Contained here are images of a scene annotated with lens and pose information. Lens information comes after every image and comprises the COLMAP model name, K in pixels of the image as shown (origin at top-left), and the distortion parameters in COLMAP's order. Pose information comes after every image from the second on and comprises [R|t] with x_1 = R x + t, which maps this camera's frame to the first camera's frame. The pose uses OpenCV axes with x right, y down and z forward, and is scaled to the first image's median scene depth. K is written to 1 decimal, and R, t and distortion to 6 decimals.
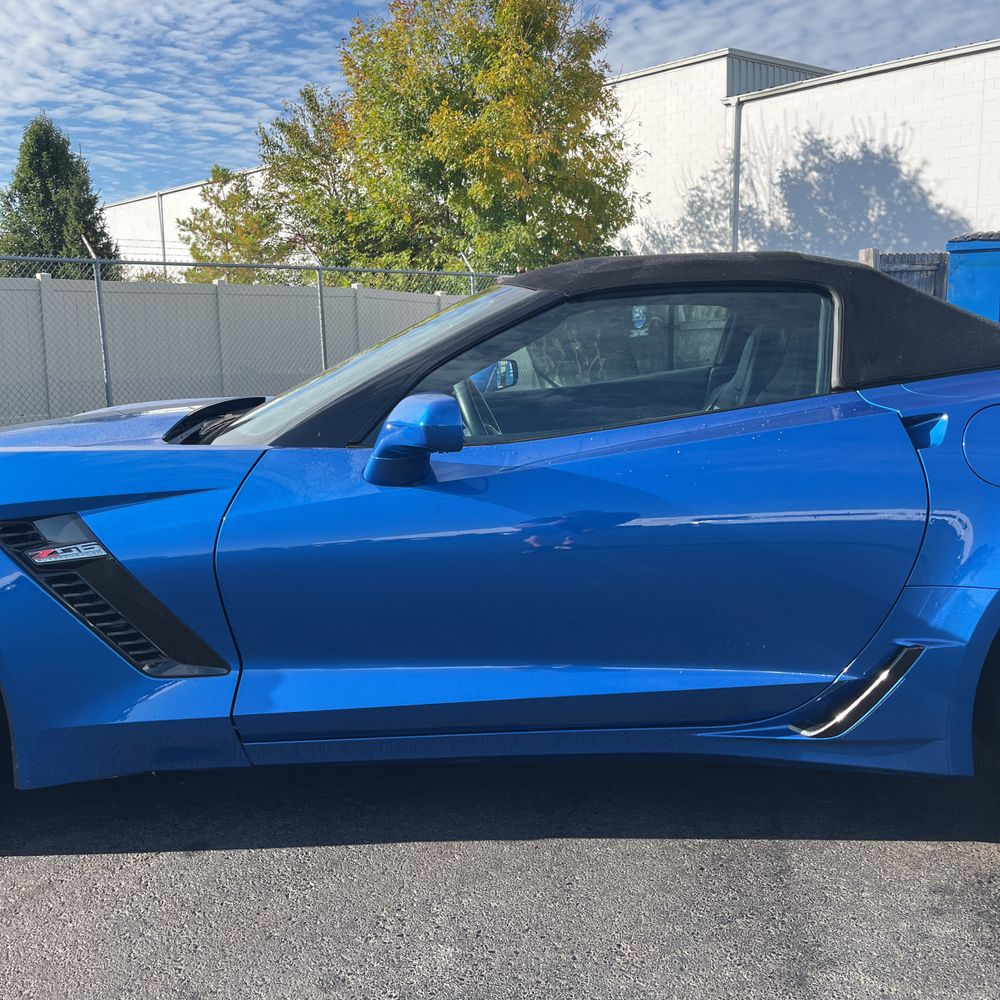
lens RADIAL K [[1019.3, 0, 501.0], [0, 1019.3, 494.7], [0, 0, 1]] dist [0.012357, 0.000000]
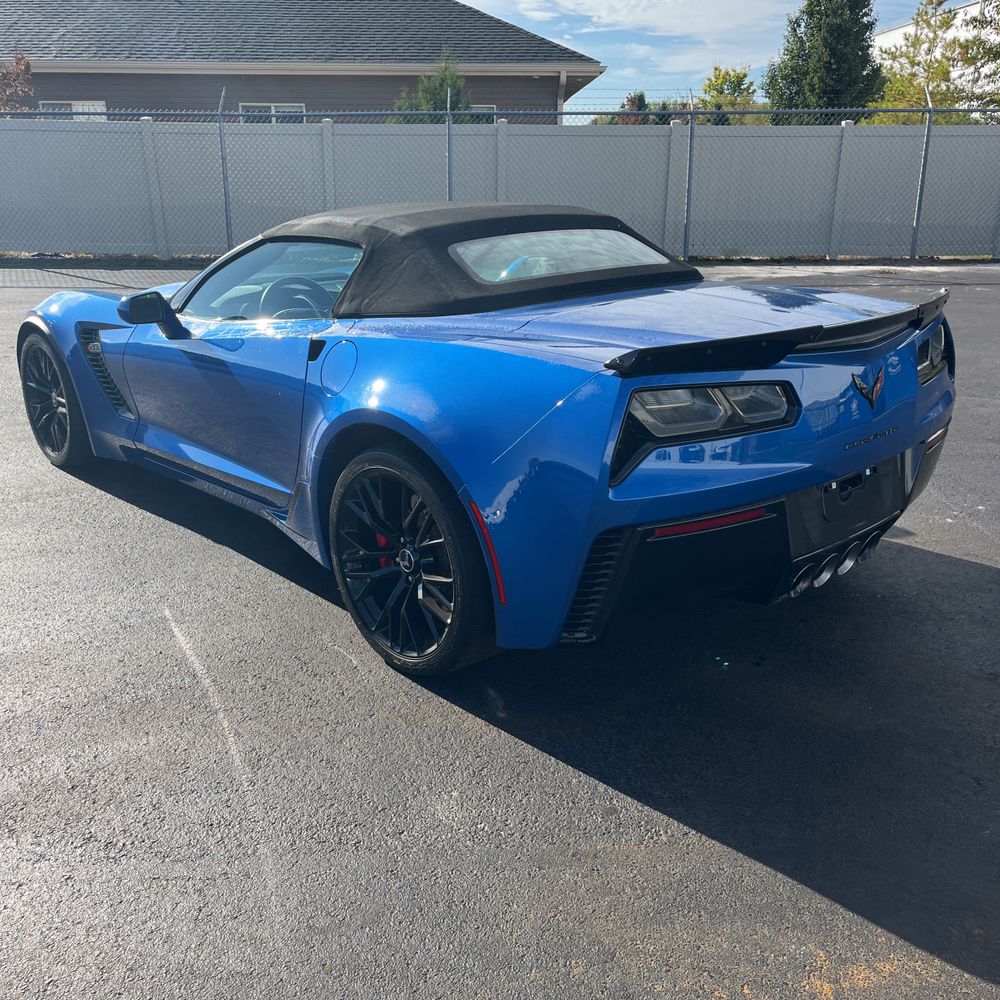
lens RADIAL K [[1019.3, 0, 503.3], [0, 1019.3, 497.0], [0, 0, 1]] dist [0.012357, 0.000000]
pose [[0.713611, 0.238189, -0.658806, 0.158515], [-0.120701, 0.968164, 0.219294, -0.020632], [0.690066, -0.076972, 0.719642, 0.004271]]
